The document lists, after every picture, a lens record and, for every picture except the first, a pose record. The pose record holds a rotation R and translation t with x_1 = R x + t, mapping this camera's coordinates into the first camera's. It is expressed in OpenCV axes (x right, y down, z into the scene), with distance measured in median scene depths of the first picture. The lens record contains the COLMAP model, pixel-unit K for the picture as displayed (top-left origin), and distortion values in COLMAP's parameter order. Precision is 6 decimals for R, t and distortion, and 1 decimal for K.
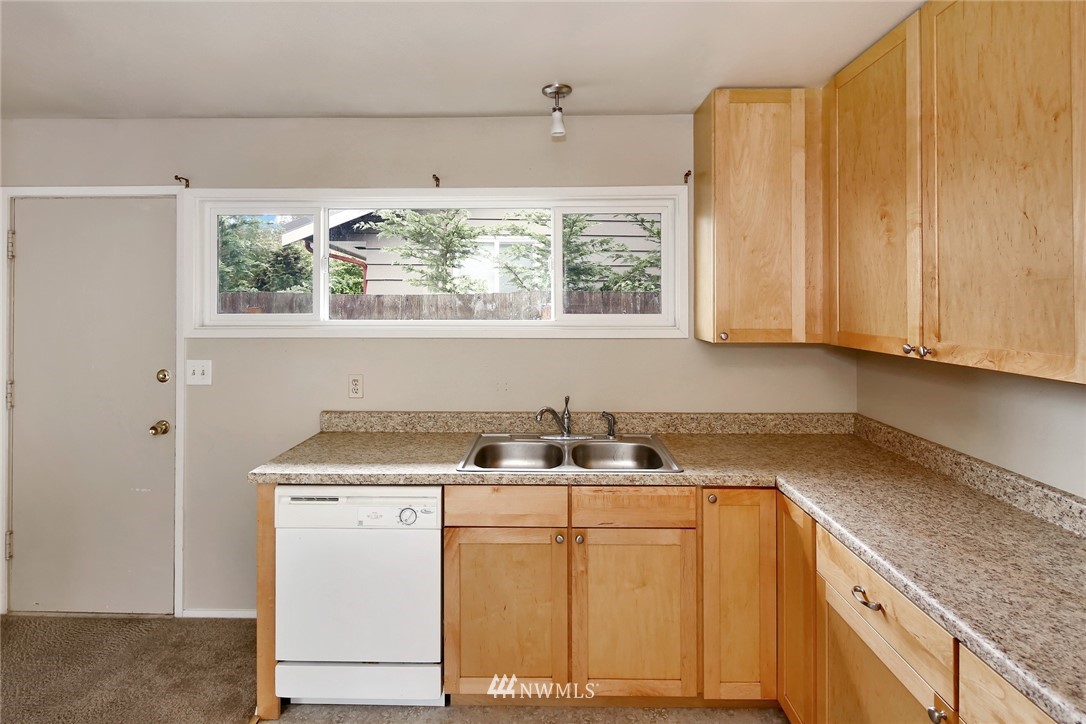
lens RADIAL K [[537.3, 0, 547.7], [0, 537.3, 299.2], [0, 0, 1]] dist [0.007380, -0.006067]
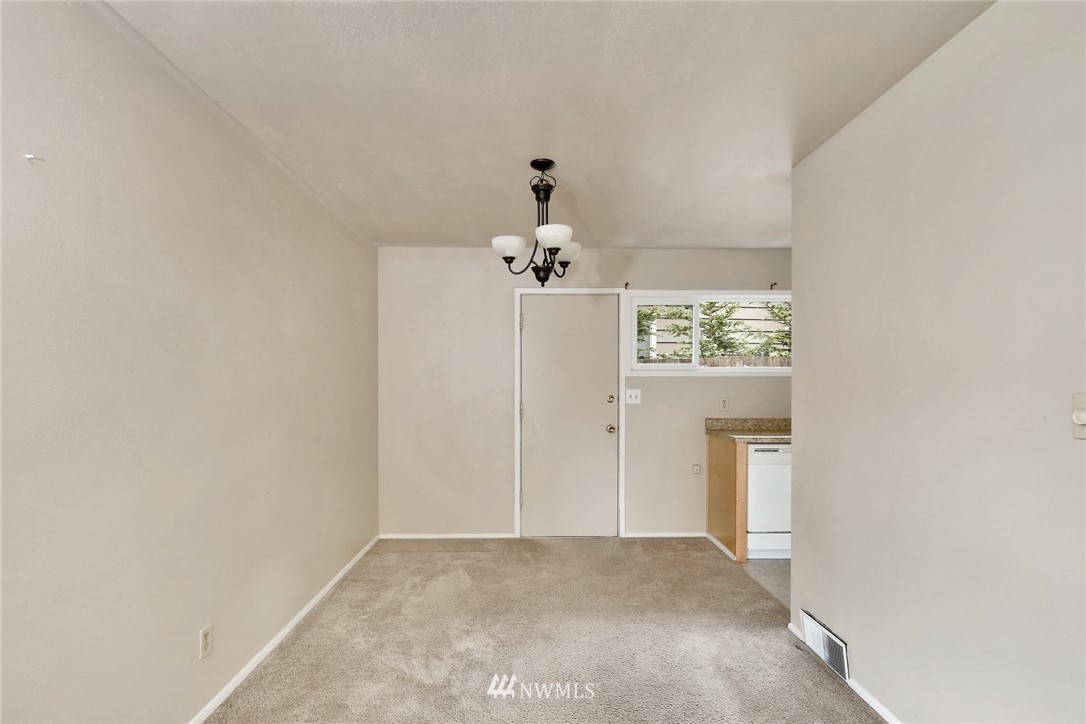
lens RADIAL K [[537.3, 0, 539.5], [0, 537.3, 368.3], [0, 0, 1]] dist [0.007380, -0.006067]
pose [[0.999905, -0.000210, 0.013794, -0.973337], [0.000572, 0.999655, -0.026261, 0.090324], [-0.013784, 0.026266, 0.999560, -0.728261]]
